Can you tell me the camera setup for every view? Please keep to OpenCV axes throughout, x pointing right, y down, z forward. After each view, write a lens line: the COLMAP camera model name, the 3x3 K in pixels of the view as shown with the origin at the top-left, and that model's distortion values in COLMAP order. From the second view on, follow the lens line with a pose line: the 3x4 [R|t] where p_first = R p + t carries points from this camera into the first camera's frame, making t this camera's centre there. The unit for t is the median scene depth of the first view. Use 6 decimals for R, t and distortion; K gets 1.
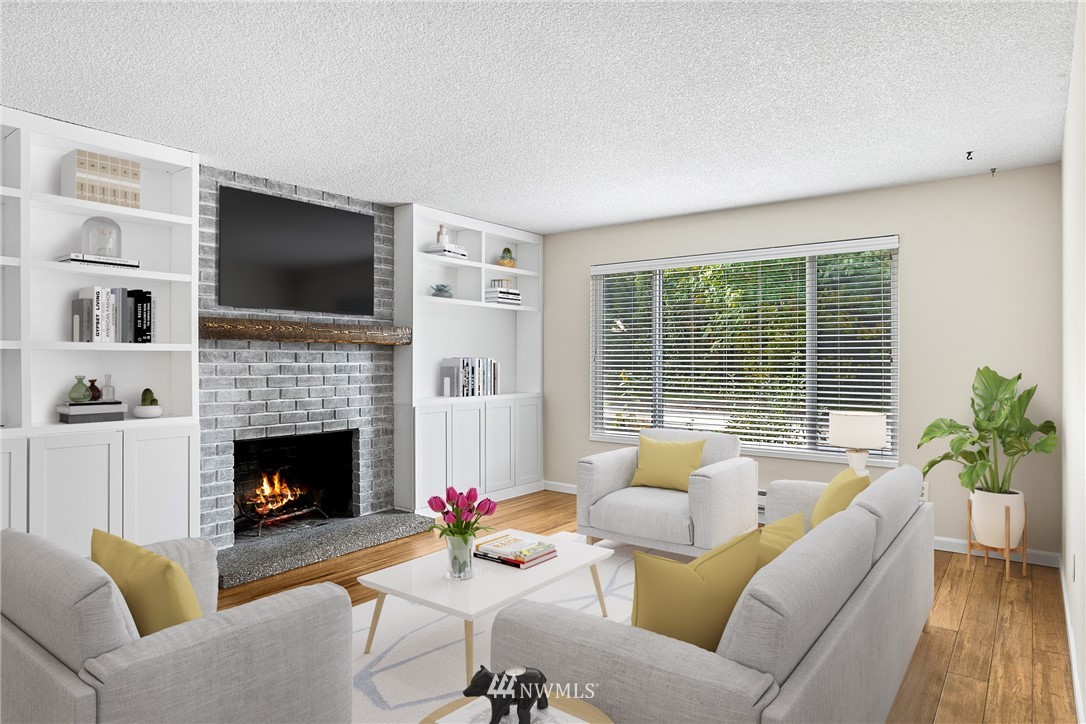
lens RADIAL K [[646.8, 0, 528.1], [0, 646.8, 354.8], [0, 0, 1]] dist [-0.024881, 0.014572]
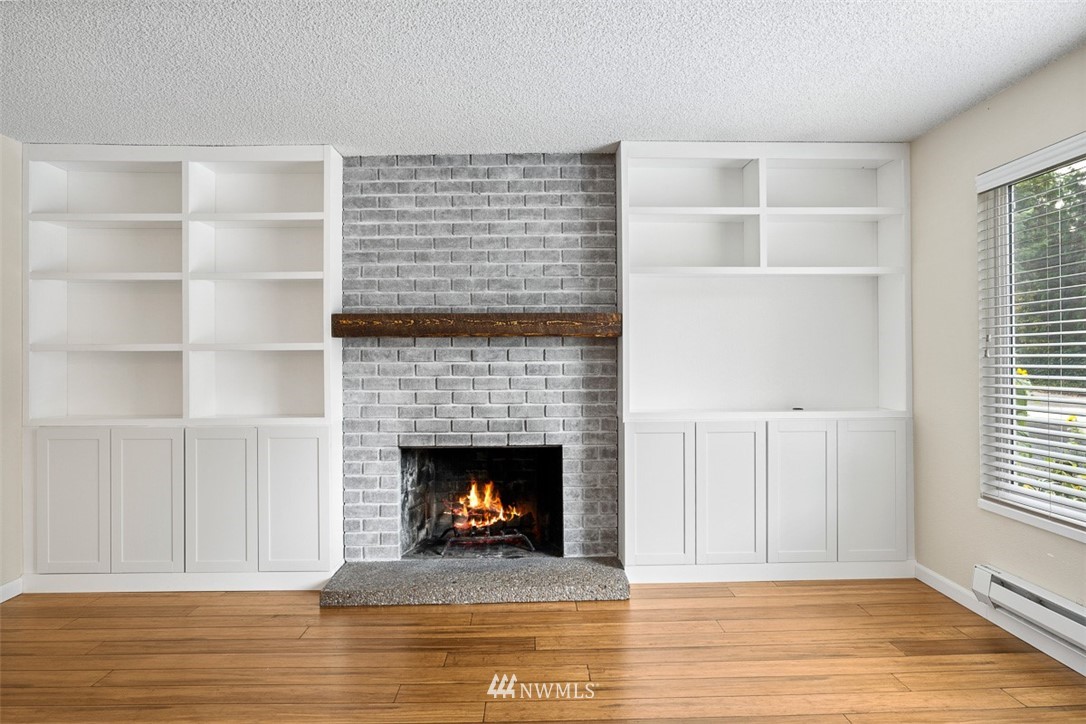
lens RADIAL K [[646.8, 0, 546.5], [0, 646.8, 355.0], [0, 0, 1]] dist [-0.024881, 0.014572]
pose [[0.636698, -0.006857, -0.771083, 0.338534], [0.012903, 0.999915, 0.001762, 0.002977], [0.771005, -0.011072, 0.636733, 0.495821]]
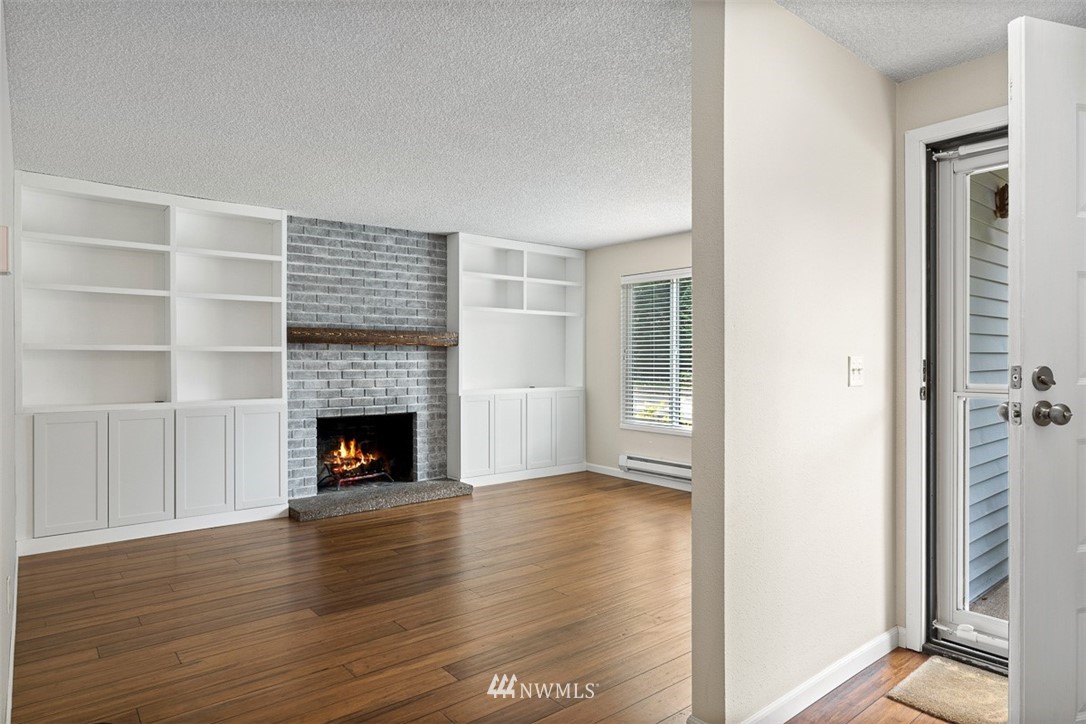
lens RADIAL K [[646.8, 0, 534.4], [0, 646.8, 358.3], [0, 0, 1]] dist [-0.024881, 0.014572]
pose [[0.974184, 0.001086, -0.225754, 0.254776], [0.000768, 0.999967, 0.008126, -0.002116], [0.225755, -0.008089, 0.974150, -0.187816]]
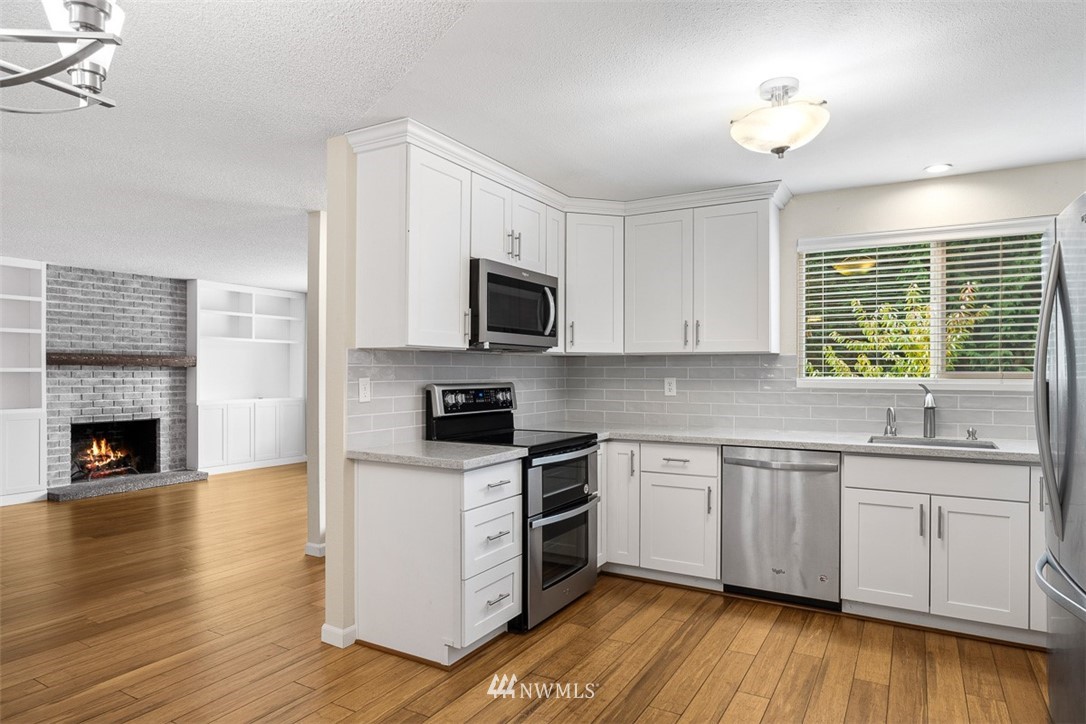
lens RADIAL K [[646.8, 0, 541.1], [0, 646.8, 370.6], [0, 0, 1]] dist [-0.024881, 0.014572]
pose [[0.990498, 0.001613, 0.137519, 0.474402], [-0.002236, 0.999988, 0.004374, -0.015630], [-0.137510, -0.004640, 0.990490, -0.746100]]
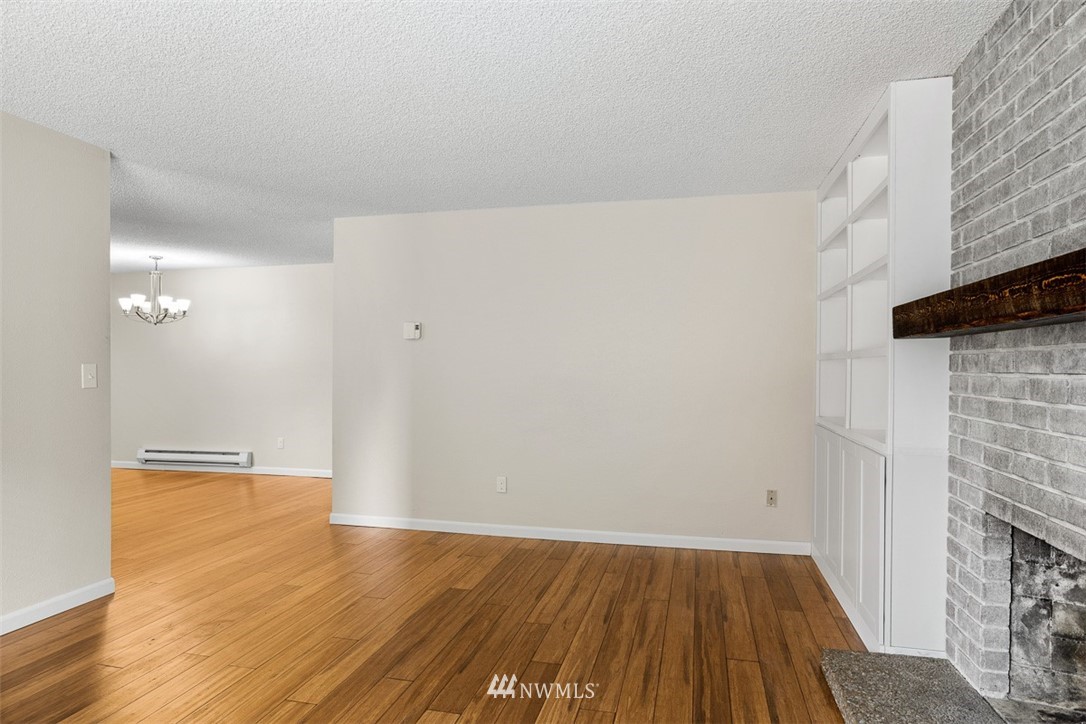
lens RADIAL K [[646.8, 0, 542.1], [0, 646.8, 366.0], [0, 0, 1]] dist [-0.024881, 0.014572]
pose [[-0.910225, -0.000552, -0.414113, 0.113464], [0.005516, 0.999894, -0.013458, 0.010123], [0.414077, -0.014534, -0.910126, 1.166859]]
